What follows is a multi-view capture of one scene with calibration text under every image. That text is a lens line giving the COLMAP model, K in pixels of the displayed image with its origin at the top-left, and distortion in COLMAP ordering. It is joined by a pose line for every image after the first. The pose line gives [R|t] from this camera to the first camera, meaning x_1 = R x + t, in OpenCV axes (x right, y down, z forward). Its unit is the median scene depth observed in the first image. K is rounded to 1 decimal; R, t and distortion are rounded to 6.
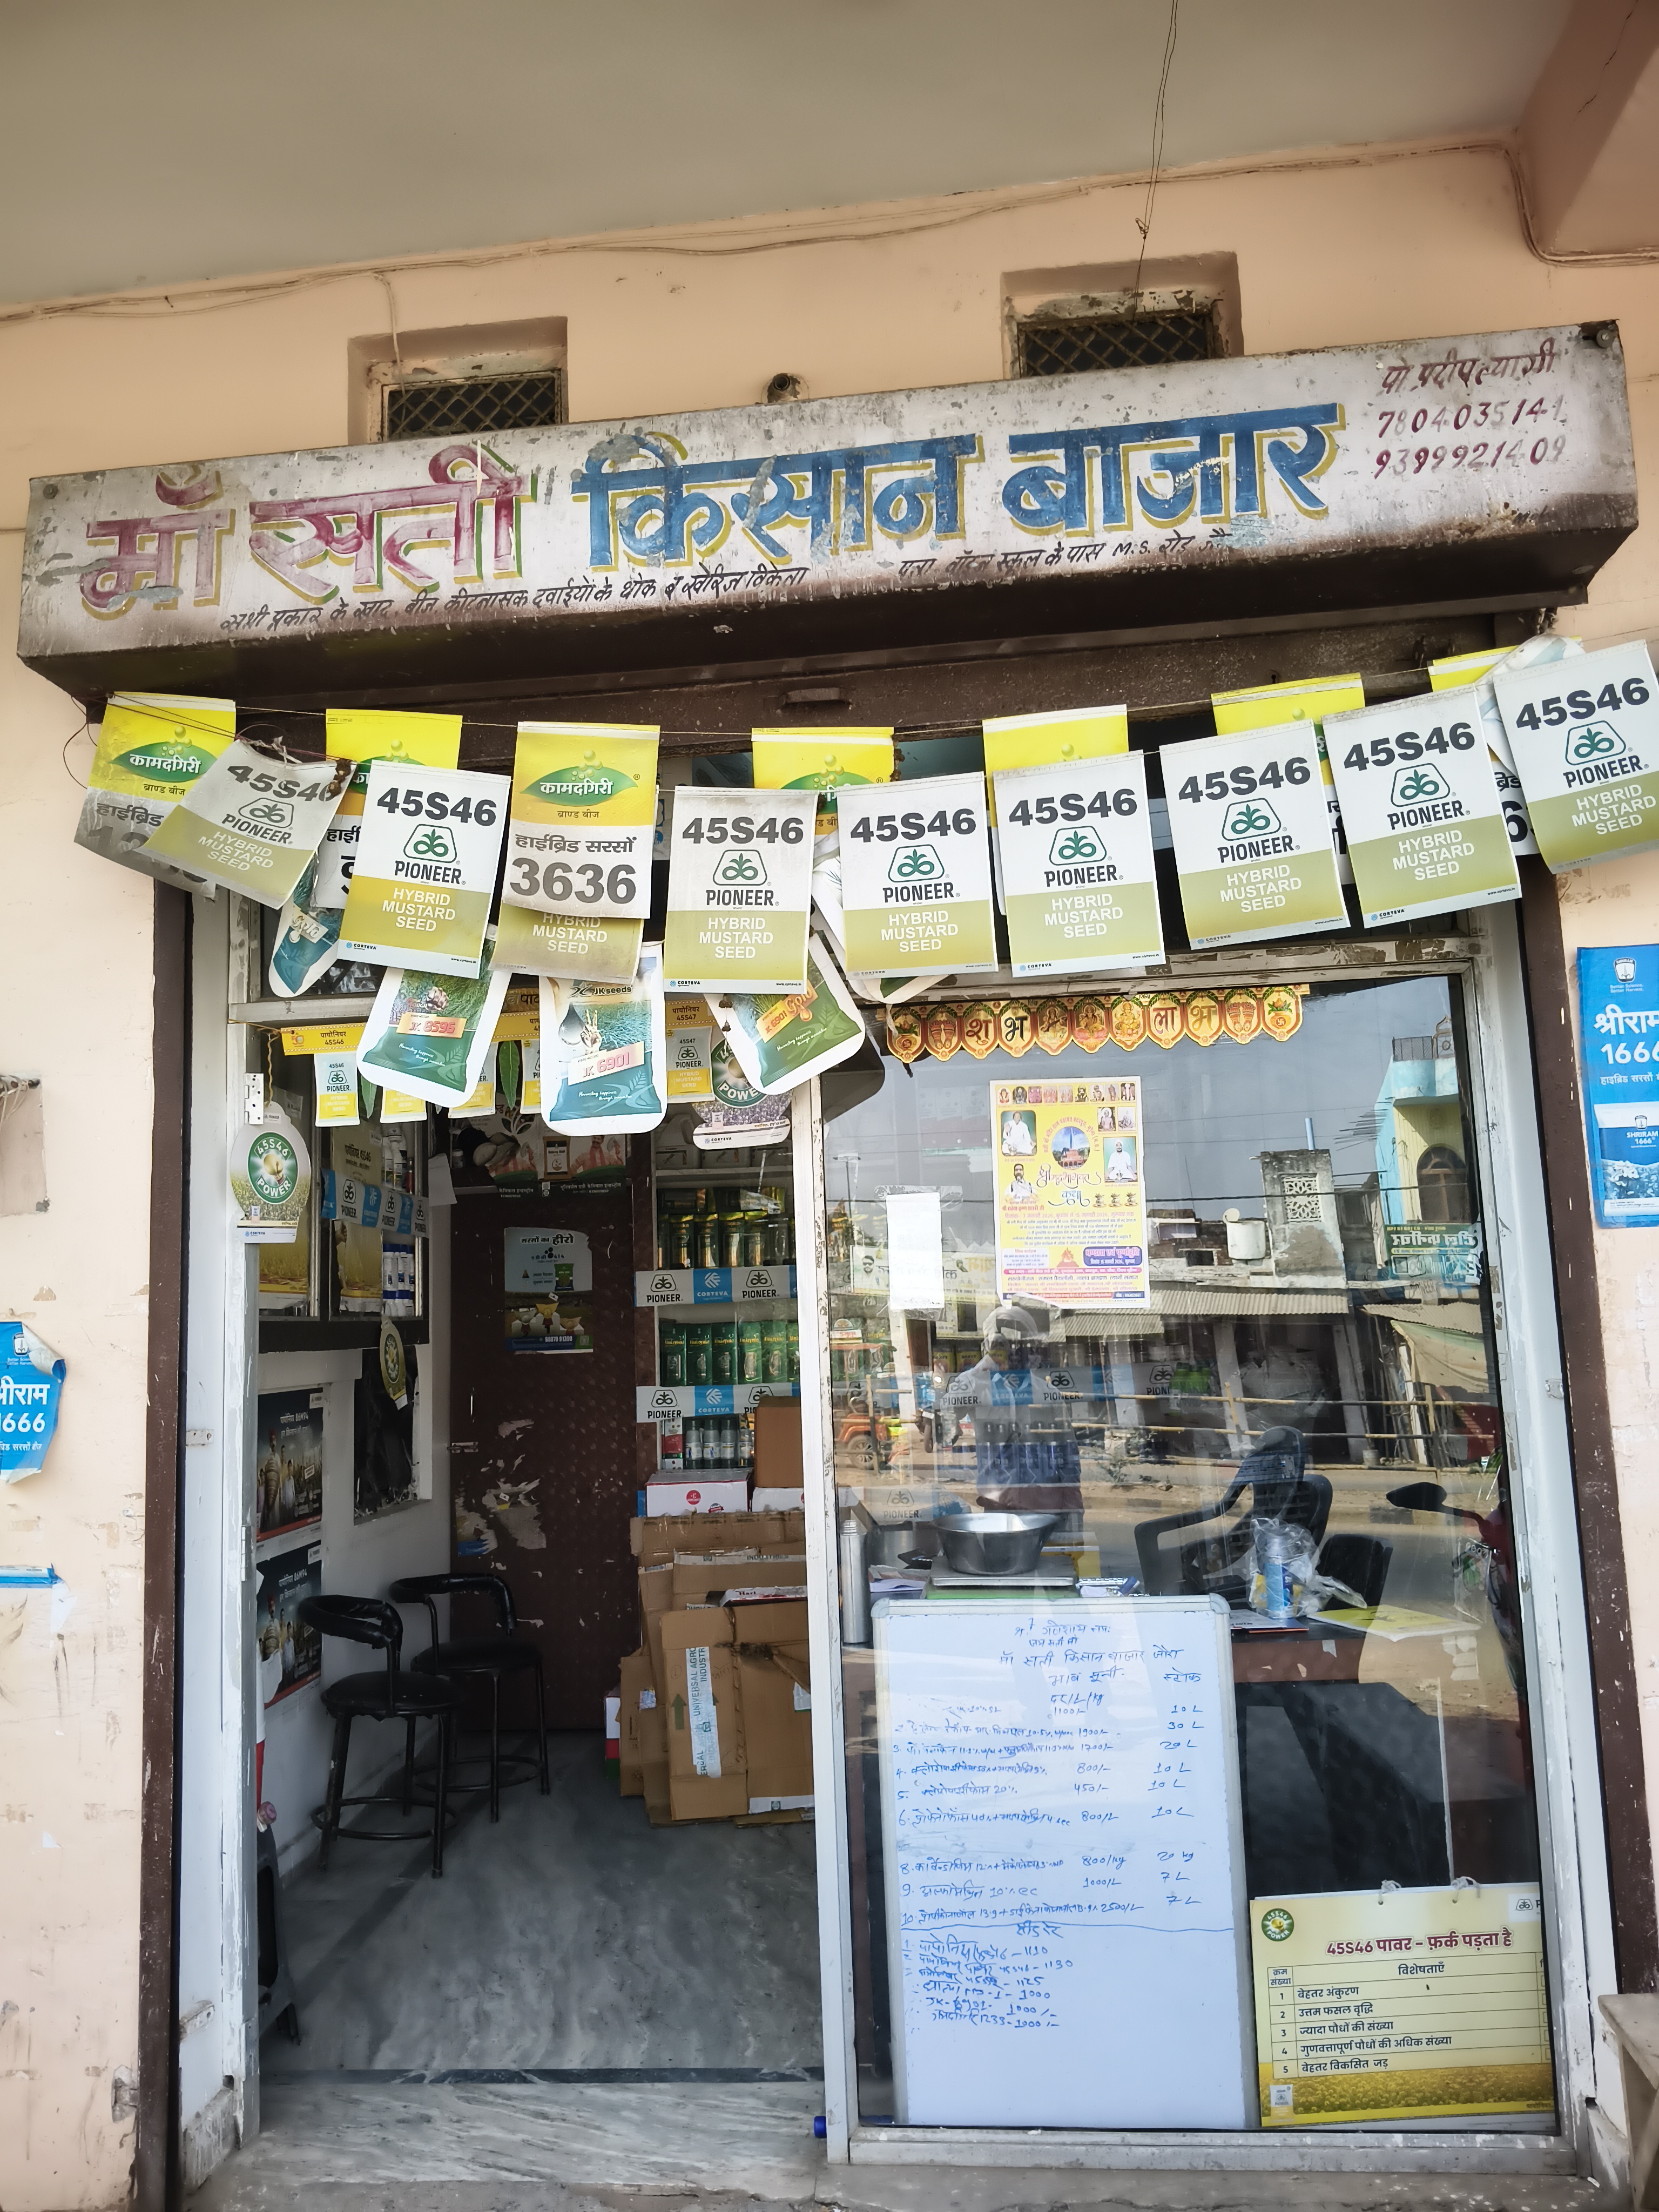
lens RADIAL K [[1737.9, 0, 839.5], [0, 1737.9, 1120.5], [0, 0, 1]] dist [0.076900, -0.165381]
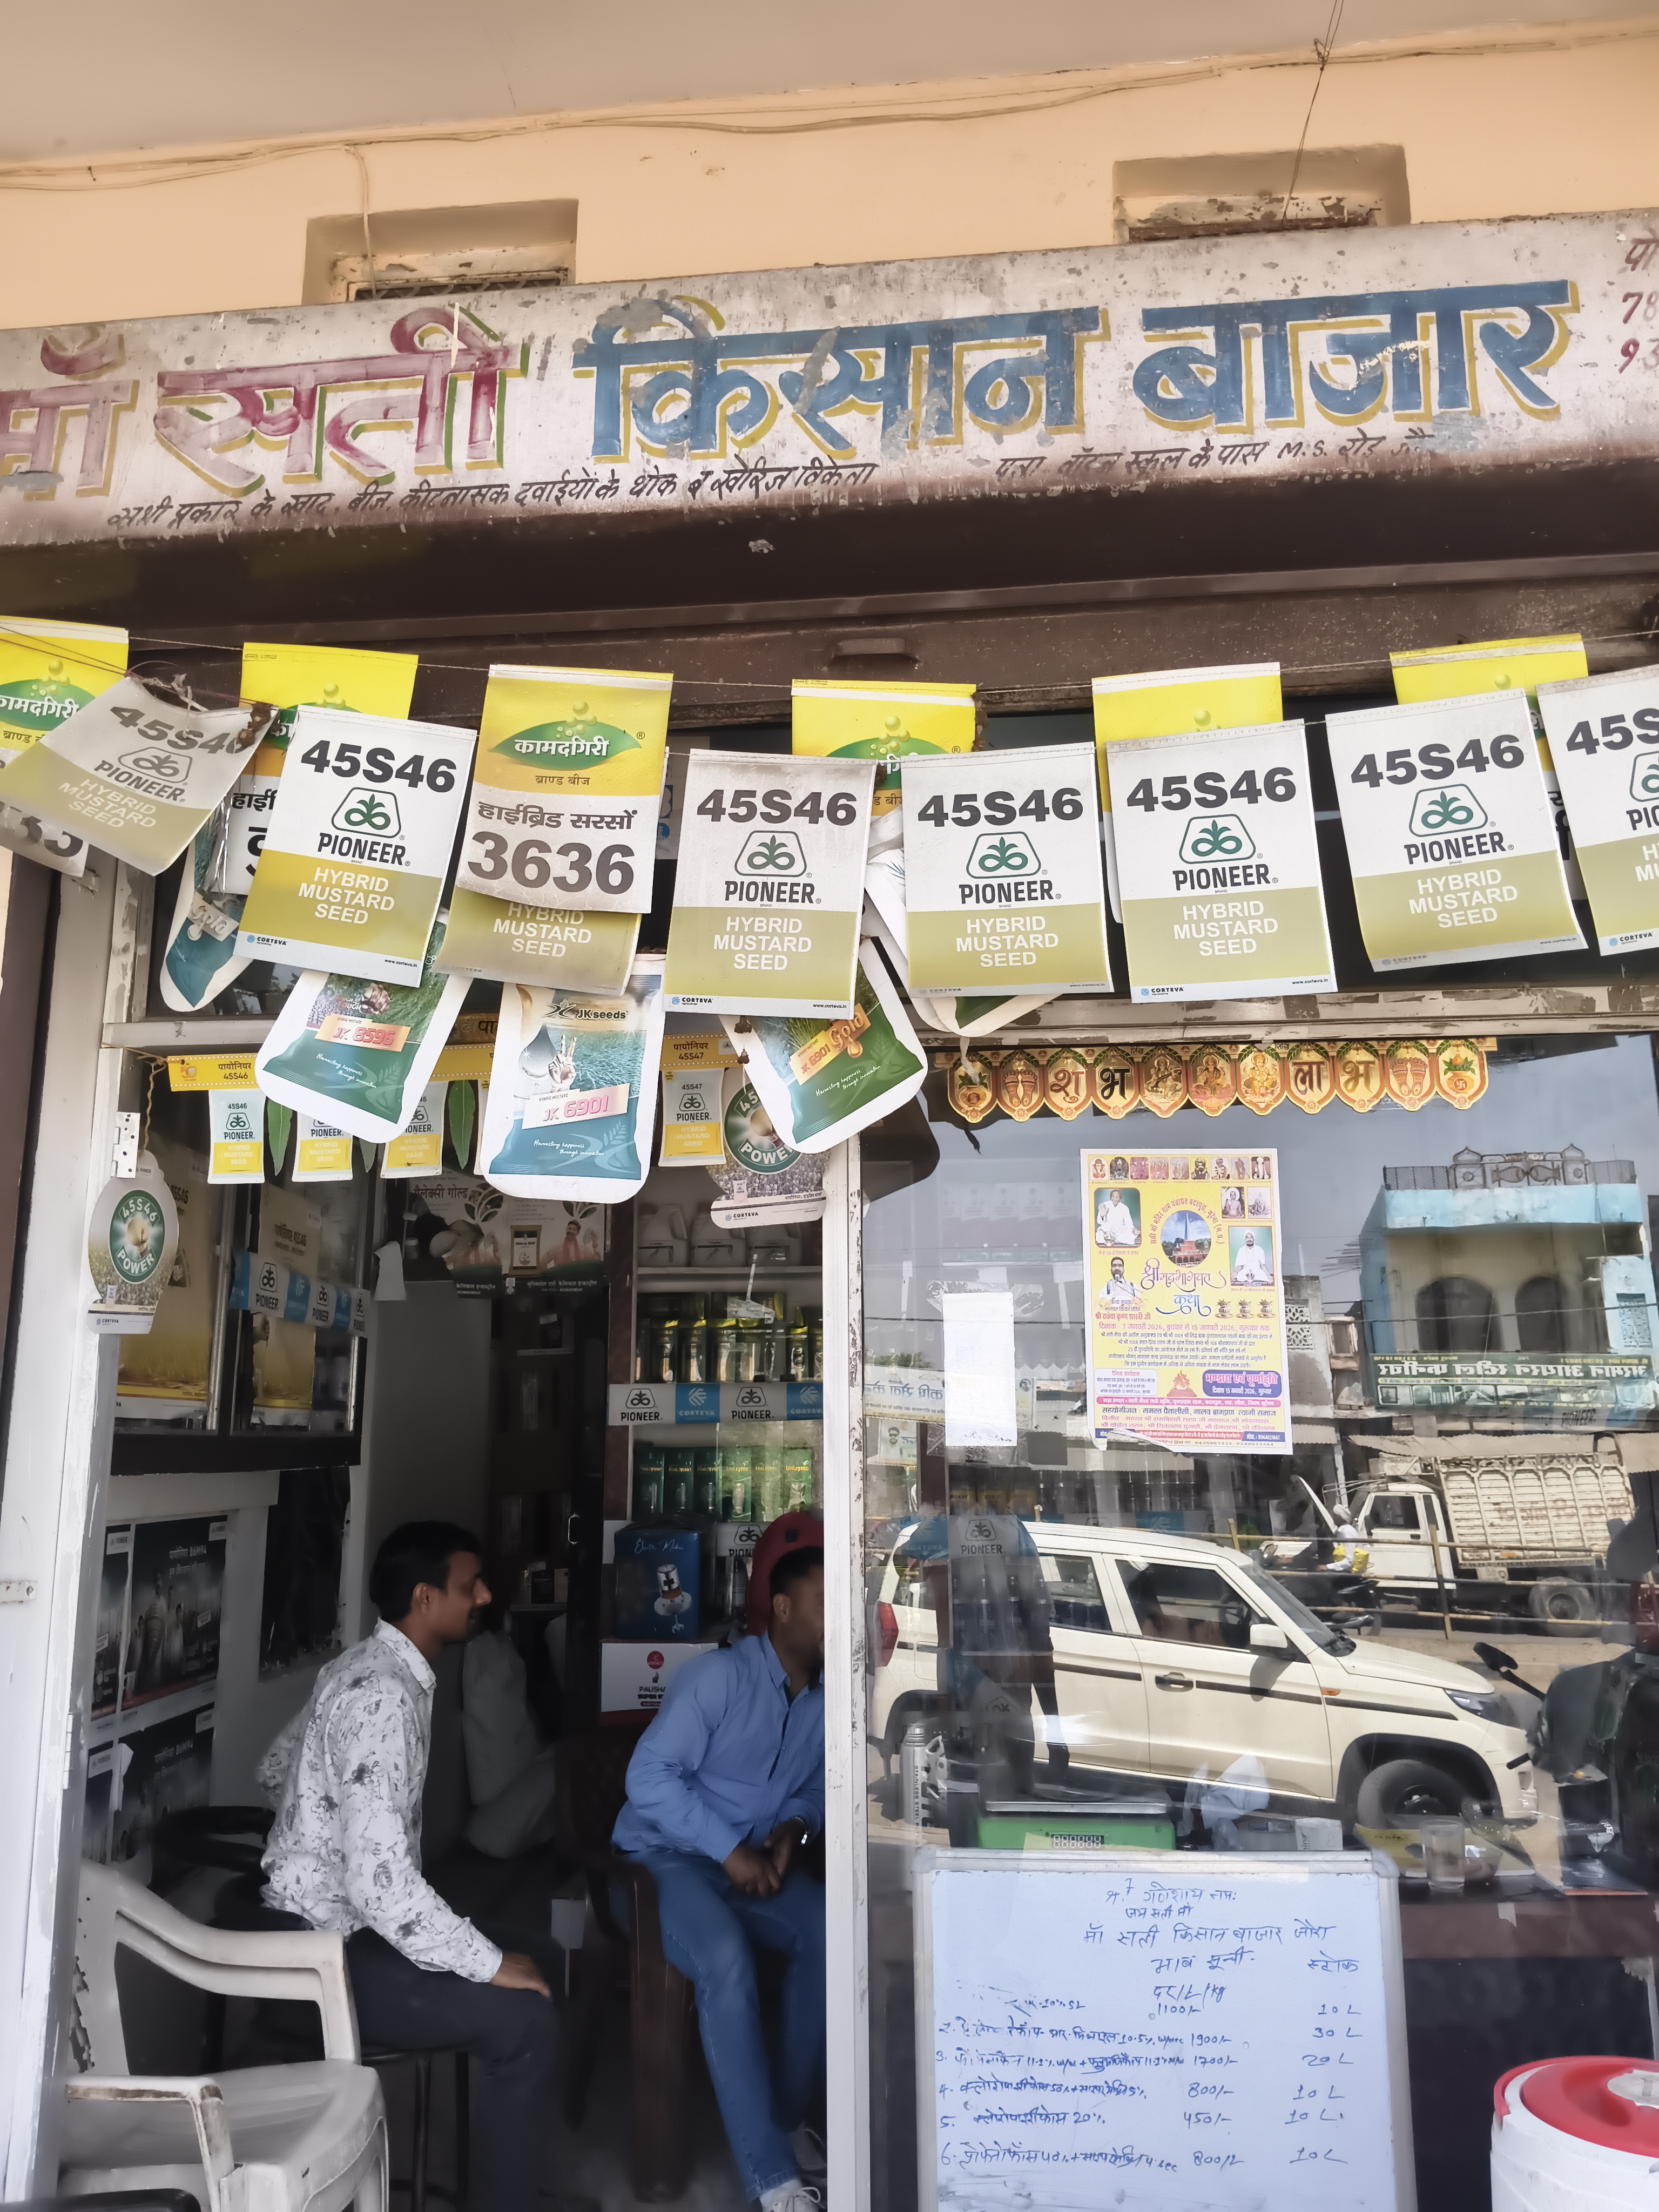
lens RADIAL K [[1669.6, 0, 842.2], [0, 1669.6, 1095.0], [0, 0, 1]] dist [0.032319, -0.074546]
pose [[0.999340, 0.032627, 0.015952, -0.035058], [-0.031101, 0.995632, -0.088032, 0.023307], [-0.018755, 0.087478, 0.995990, 0.287284]]
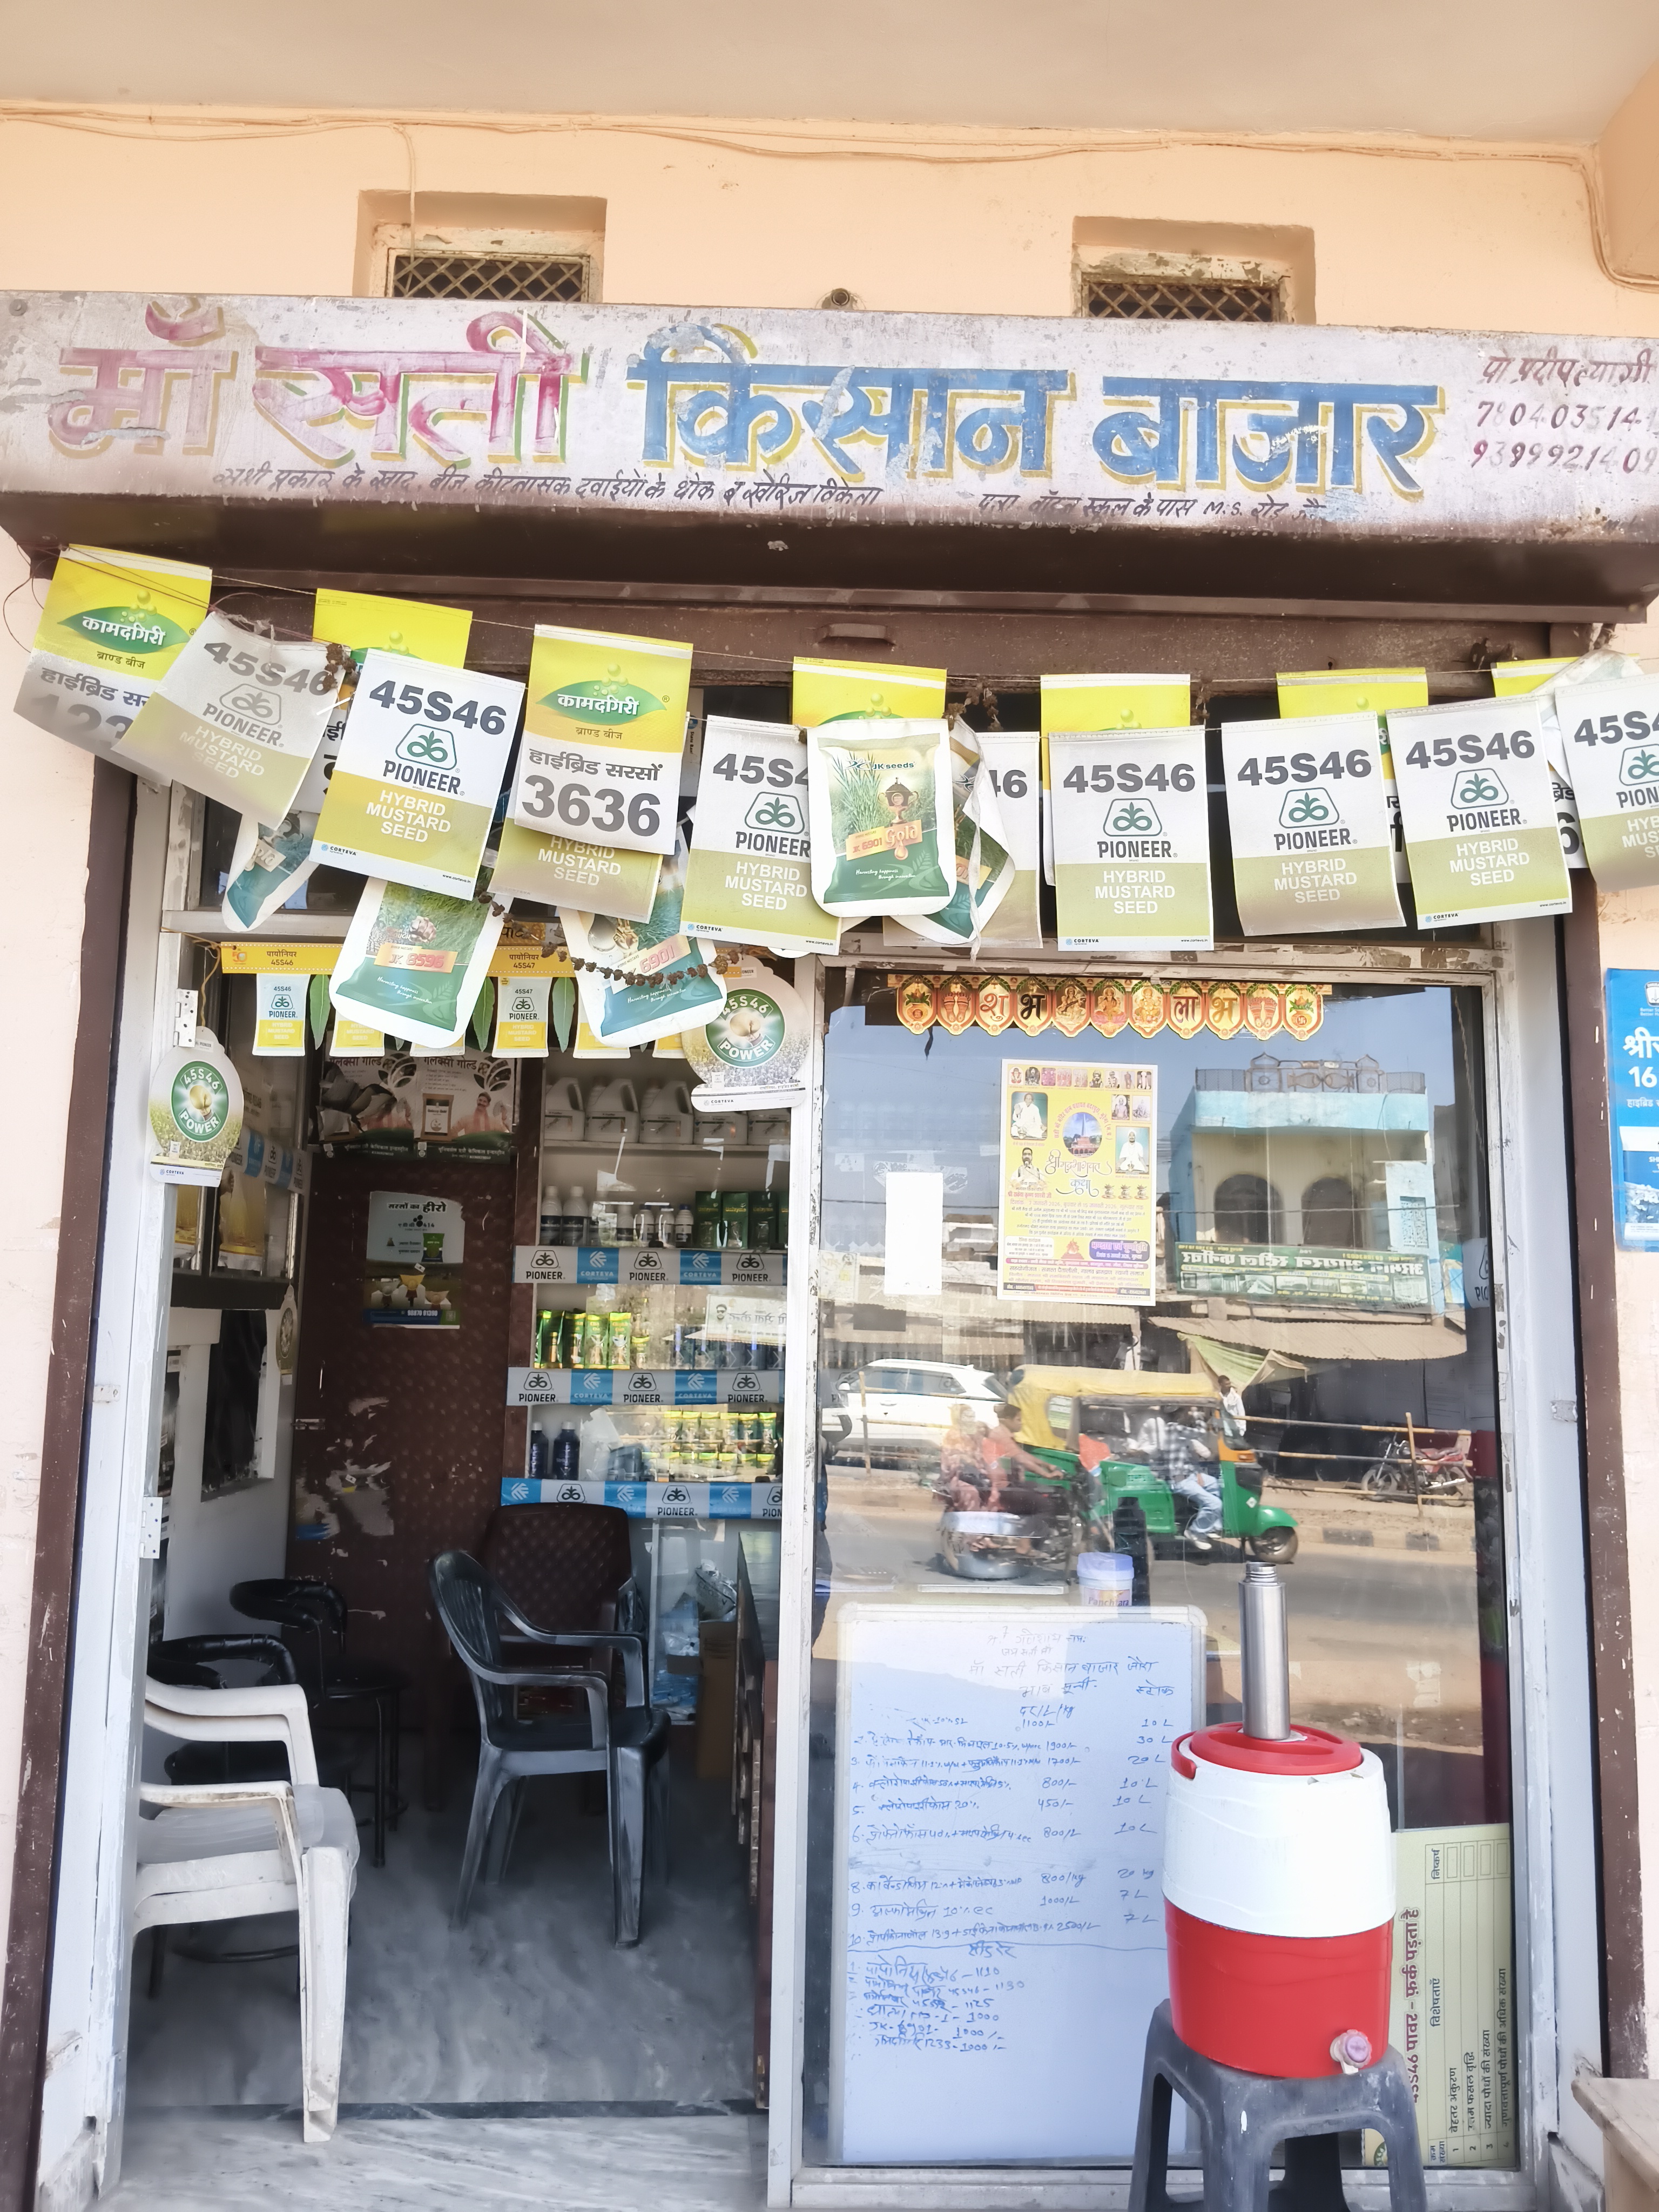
lens RADIAL K [[1727.0, 0, 841.1], [0, 1727.0, 1120.6], [0, 0, 1]] dist [0.035326, -0.092166]
pose [[0.988049, 0.070247, 0.137202, -0.138521], [-0.069799, 0.997528, -0.008077, 0.026131], [-0.137431, -0.001596, 0.990510, 0.090666]]
